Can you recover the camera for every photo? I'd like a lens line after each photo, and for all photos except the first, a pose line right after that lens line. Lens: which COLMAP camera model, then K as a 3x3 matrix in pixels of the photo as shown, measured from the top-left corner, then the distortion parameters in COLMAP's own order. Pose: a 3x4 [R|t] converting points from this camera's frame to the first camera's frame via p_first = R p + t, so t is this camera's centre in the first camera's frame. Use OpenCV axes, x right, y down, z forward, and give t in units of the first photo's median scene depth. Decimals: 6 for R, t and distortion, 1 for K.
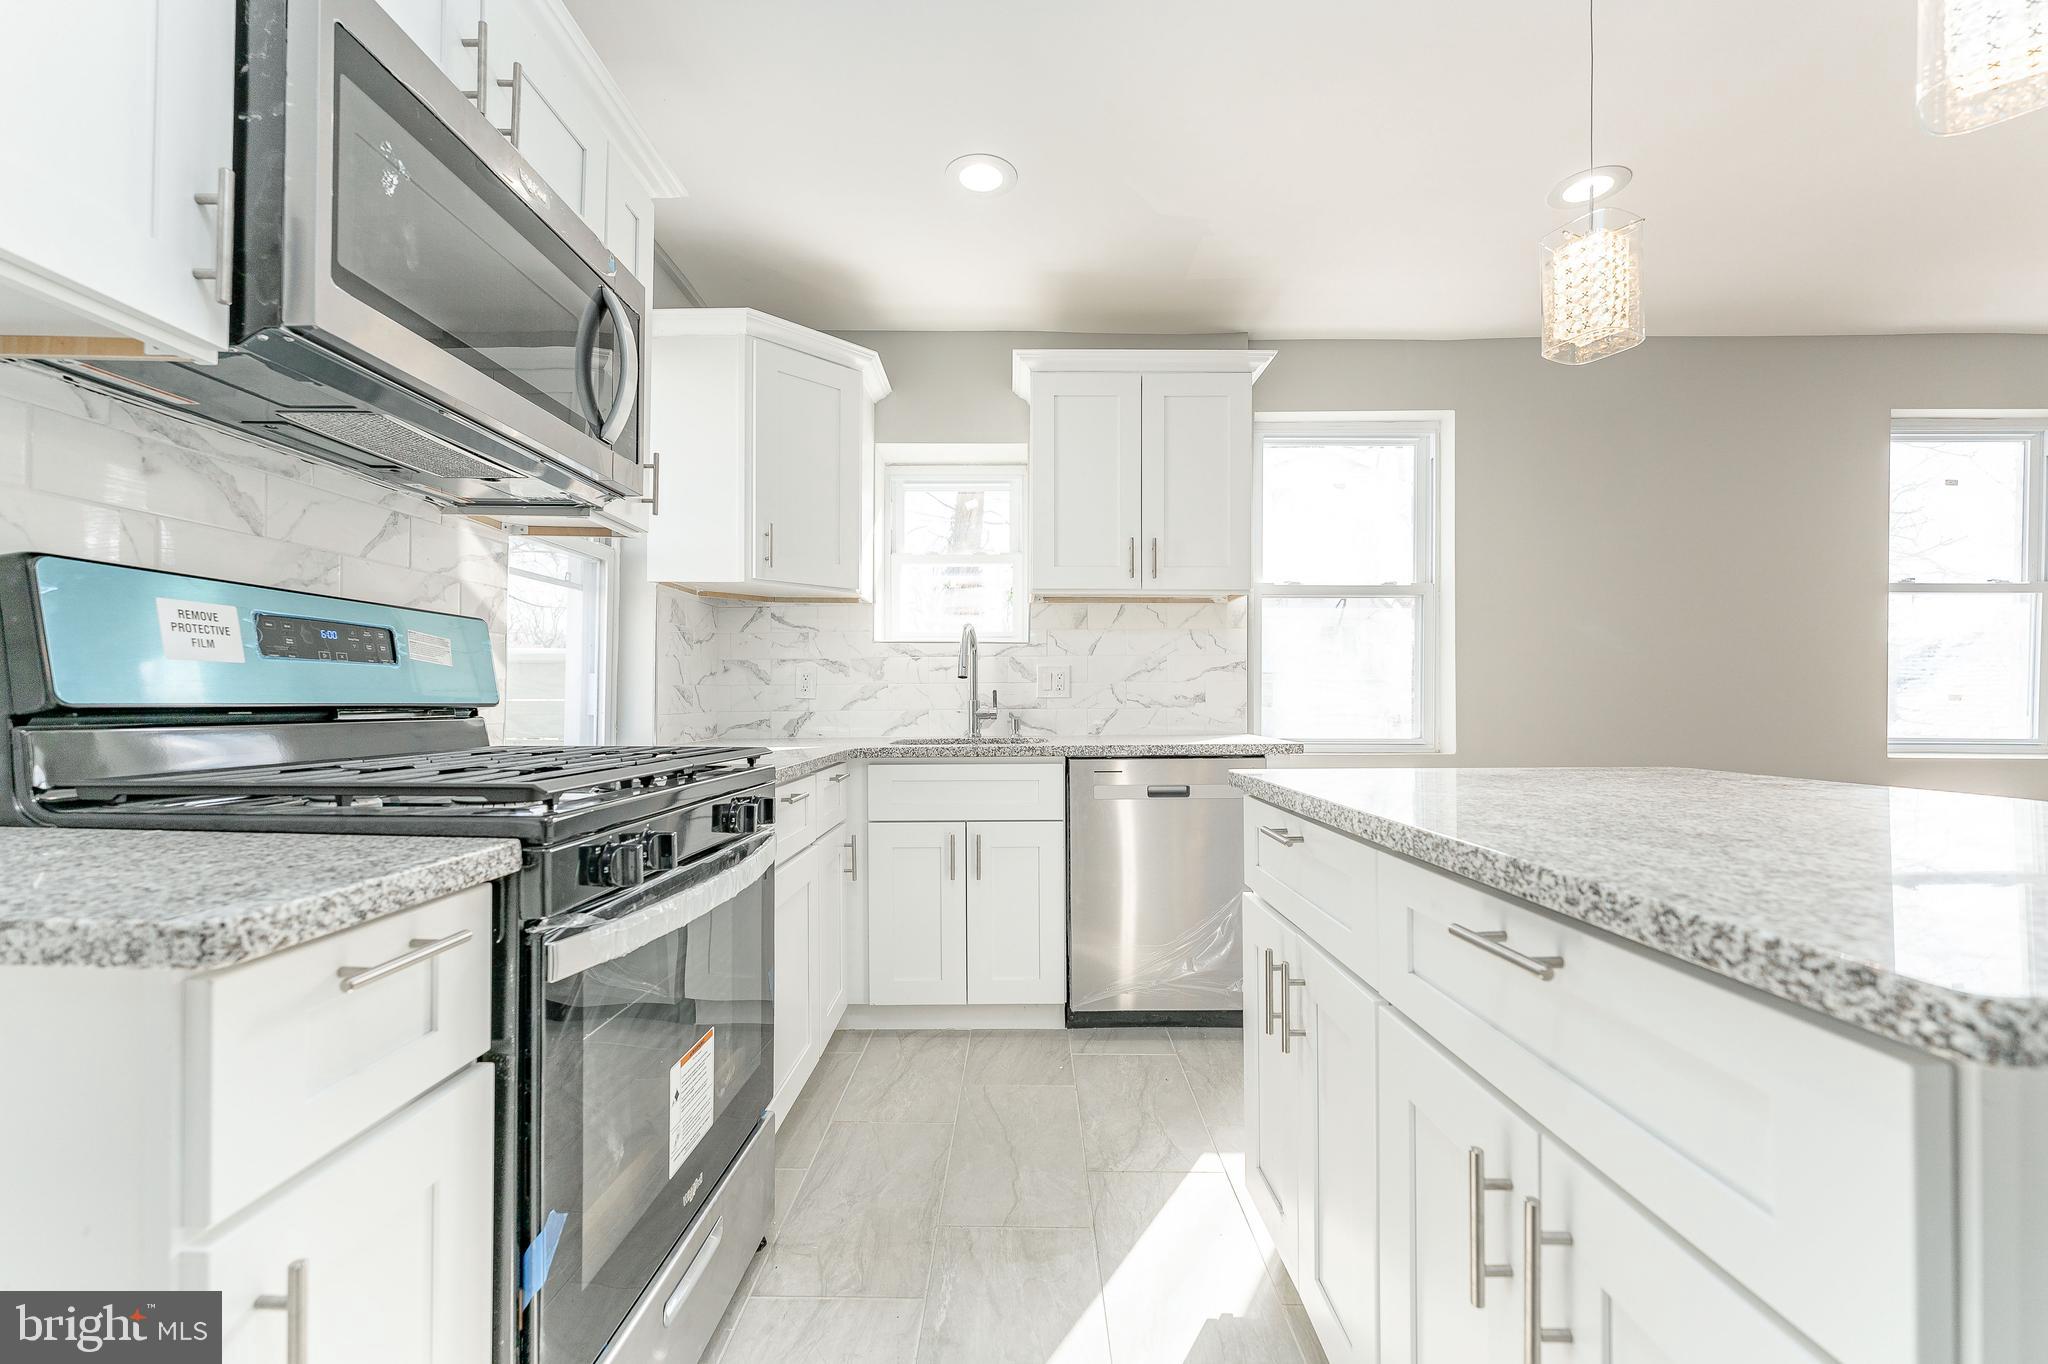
lens RADIAL K [[842.2, 0, 1016.9], [0, 842.2, 699.2], [0, 0, 1]] dist [0.001960, 0.000110]
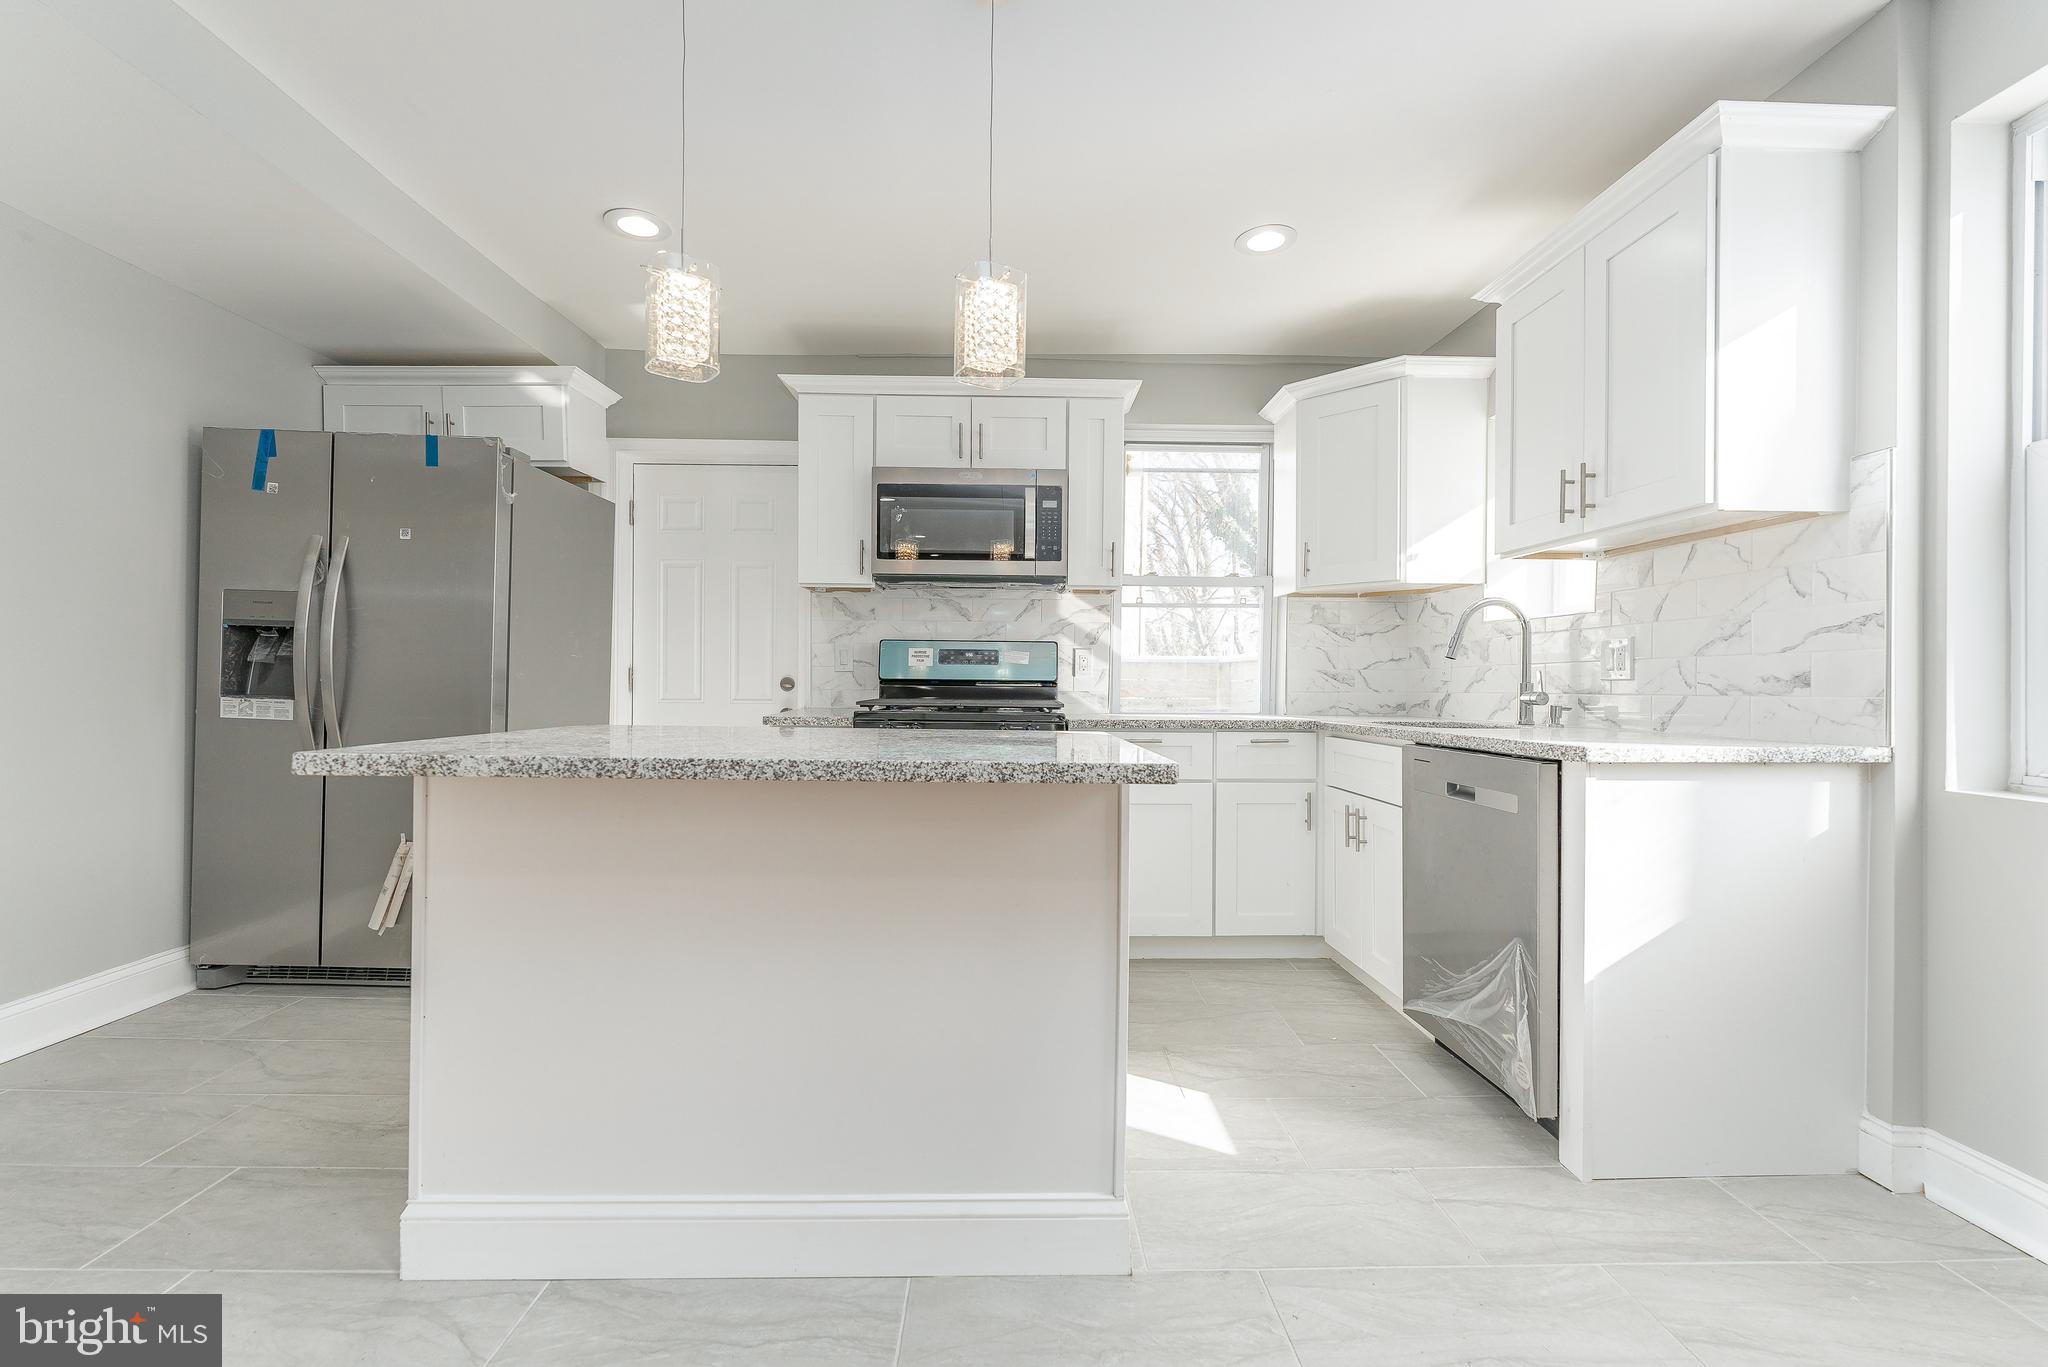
lens RADIAL K [[848.6, 0, 1020.6], [0, 848.6, 680.7], [0, 0, 1]] dist [0.001297, -0.000003]
pose [[0.035953, -0.000554, -0.999353, 0.999848], [-0.007880, 0.999969, -0.000838, 0.005053], [0.999322, 0.007906, 0.035947, 0.538231]]
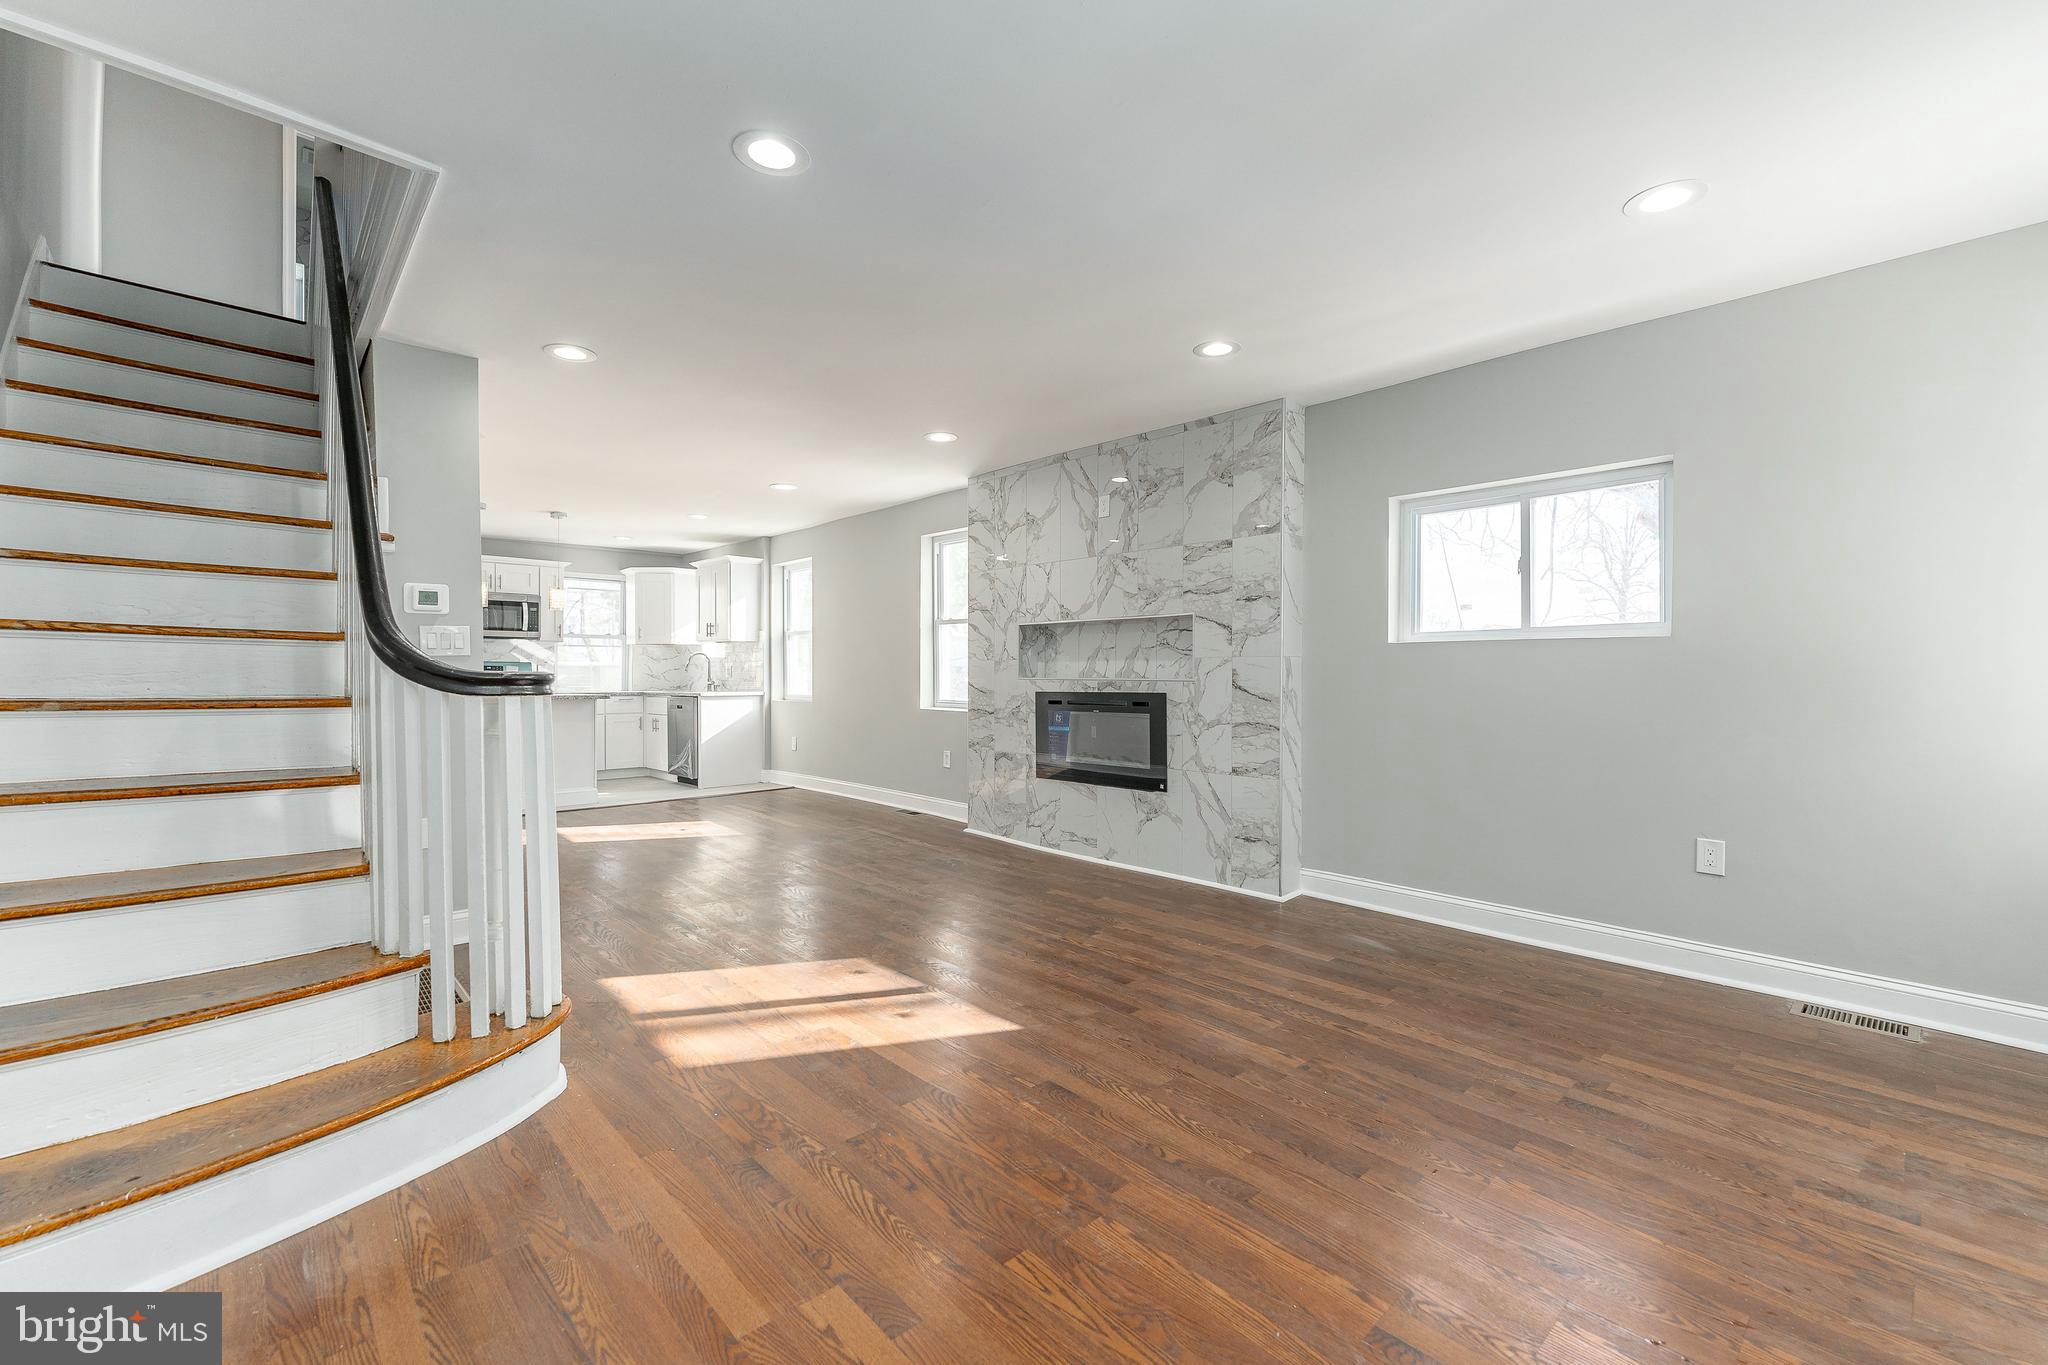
lens RADIAL K [[839.1, 0, 1017.8], [0, 839.1, 682.7], [0, 0, 1]] dist [0.006216, -0.000016]
pose [[0.694583, 0.008515, -0.719362, 3.360564], [-0.001886, 0.999948, 0.010015, -0.017490], [0.719410, -0.005600, 0.694563, -0.287712]]
